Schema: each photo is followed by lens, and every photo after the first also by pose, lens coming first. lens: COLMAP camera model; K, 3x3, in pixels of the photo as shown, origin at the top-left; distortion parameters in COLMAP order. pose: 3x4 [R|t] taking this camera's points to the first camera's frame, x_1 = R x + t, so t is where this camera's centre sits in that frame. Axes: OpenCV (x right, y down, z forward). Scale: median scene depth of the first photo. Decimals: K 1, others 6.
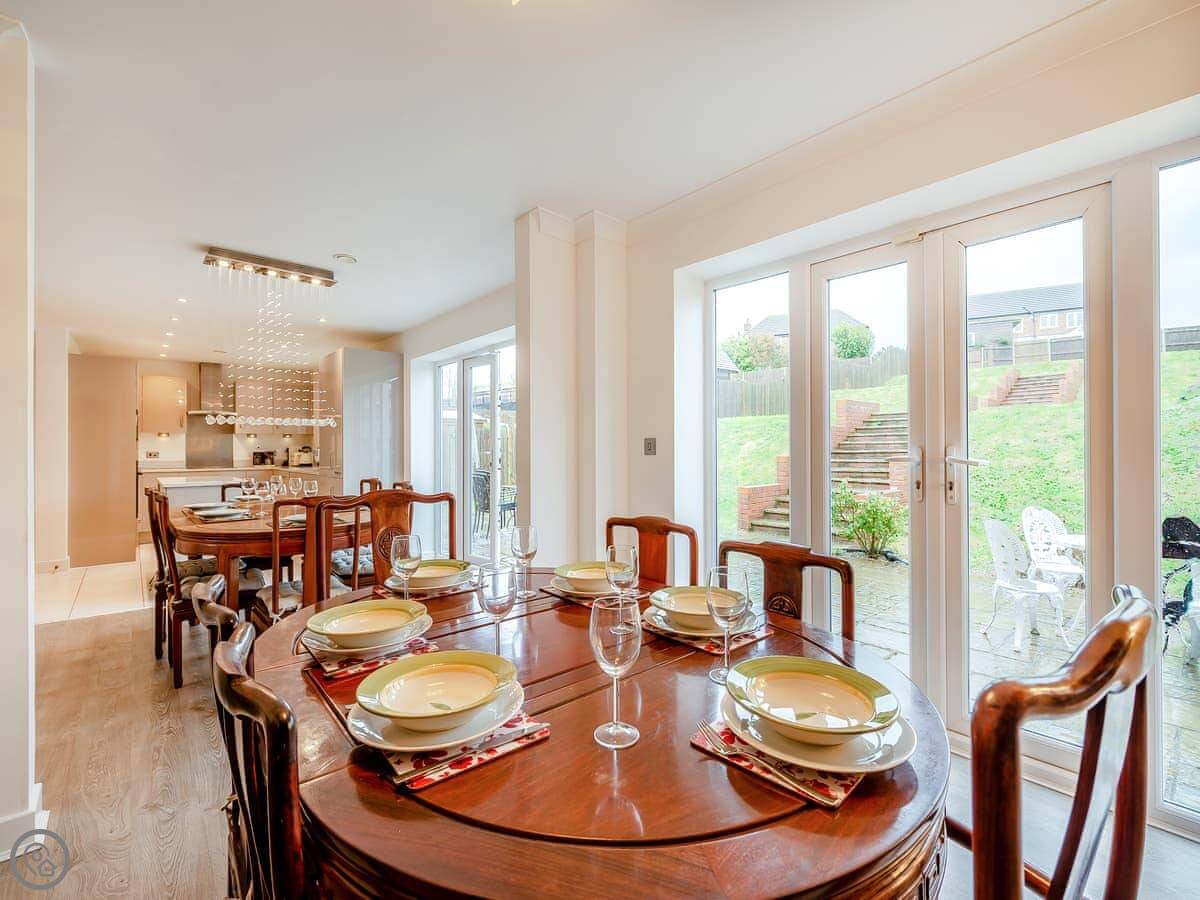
lens RADIAL K [[522.1, 0, 591.6], [0, 522.1, 444.1], [0, 0, 1]] dist [-0.000657, -0.001279]
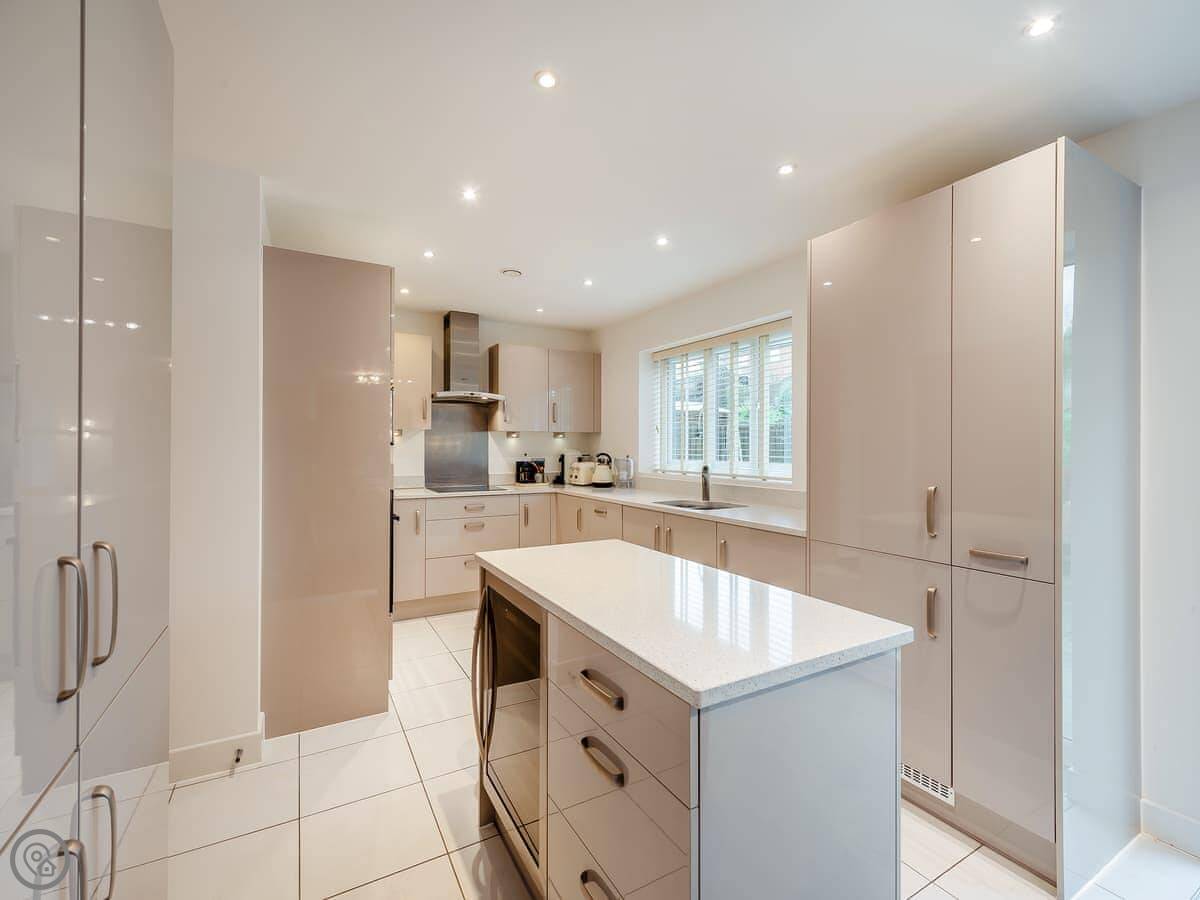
lens RADIAL K [[522.1, 0, 591.6], [0, 522.1, 444.1], [0, 0, 1]] dist [-0.000657, -0.001279]
pose [[0.975886, 0.003971, -0.218243, -0.431449], [-0.001980, 0.999954, 0.009338, -0.011407], [0.218270, -0.008681, 0.975850, 0.424632]]
